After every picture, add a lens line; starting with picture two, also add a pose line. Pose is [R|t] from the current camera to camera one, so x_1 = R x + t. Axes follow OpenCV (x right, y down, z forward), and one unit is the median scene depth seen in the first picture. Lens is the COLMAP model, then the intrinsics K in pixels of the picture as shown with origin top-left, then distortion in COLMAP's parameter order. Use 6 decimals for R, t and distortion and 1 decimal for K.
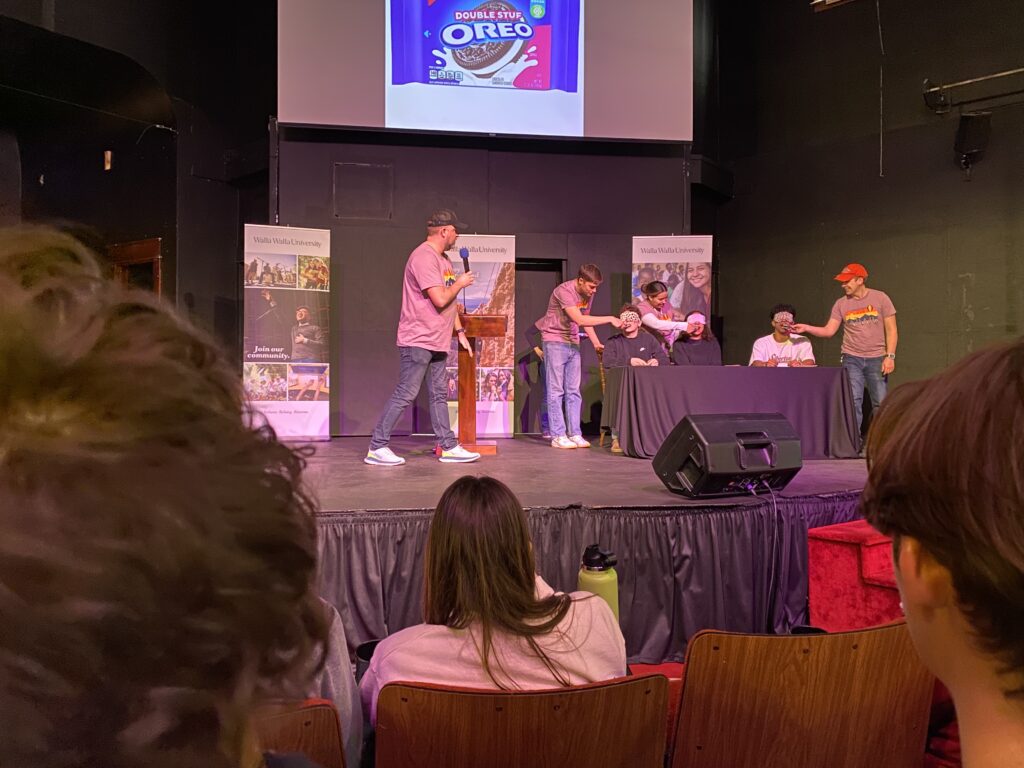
lens RADIAL K [[756.3, 0, 512.0], [0, 756.3, 384.0], [0, 0, 1]] dist [0.025731, -0.002208]
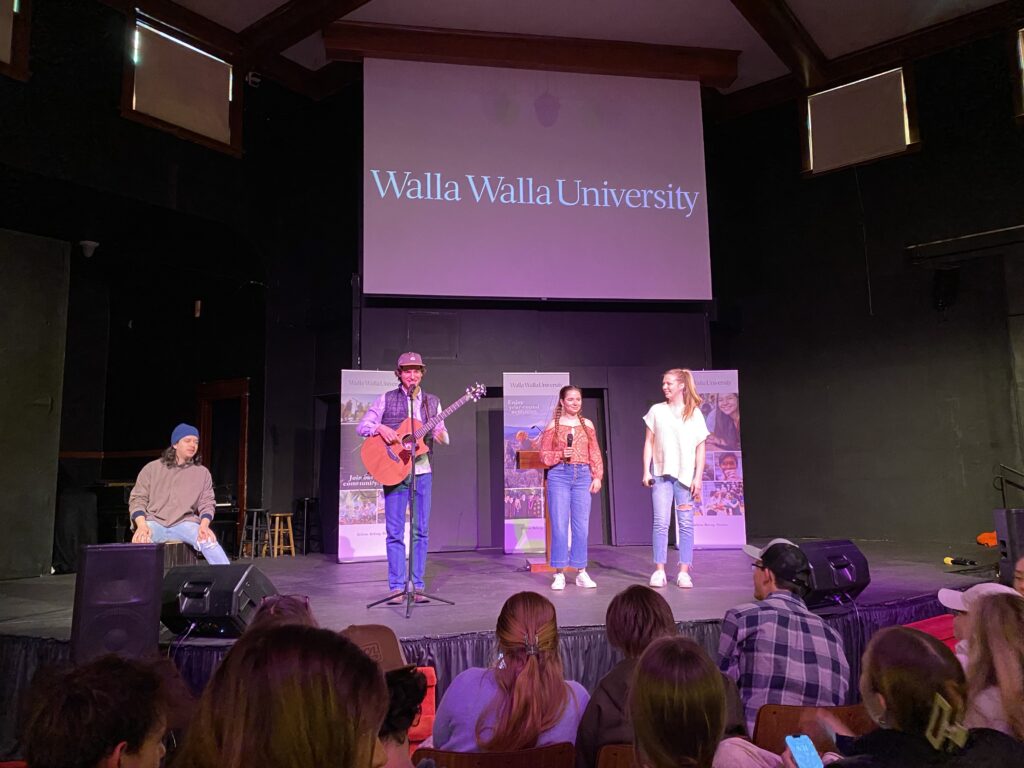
lens RADIAL K [[756.3, 0, 512.0], [0, 756.3, 384.0], [0, 0, 1]] dist [0.025731, -0.002208]
pose [[0.998994, -0.017269, 0.041379, -0.140473], [0.022393, 0.991679, -0.126773, -0.036534], [-0.038846, 0.127572, 0.991068, -0.150138]]
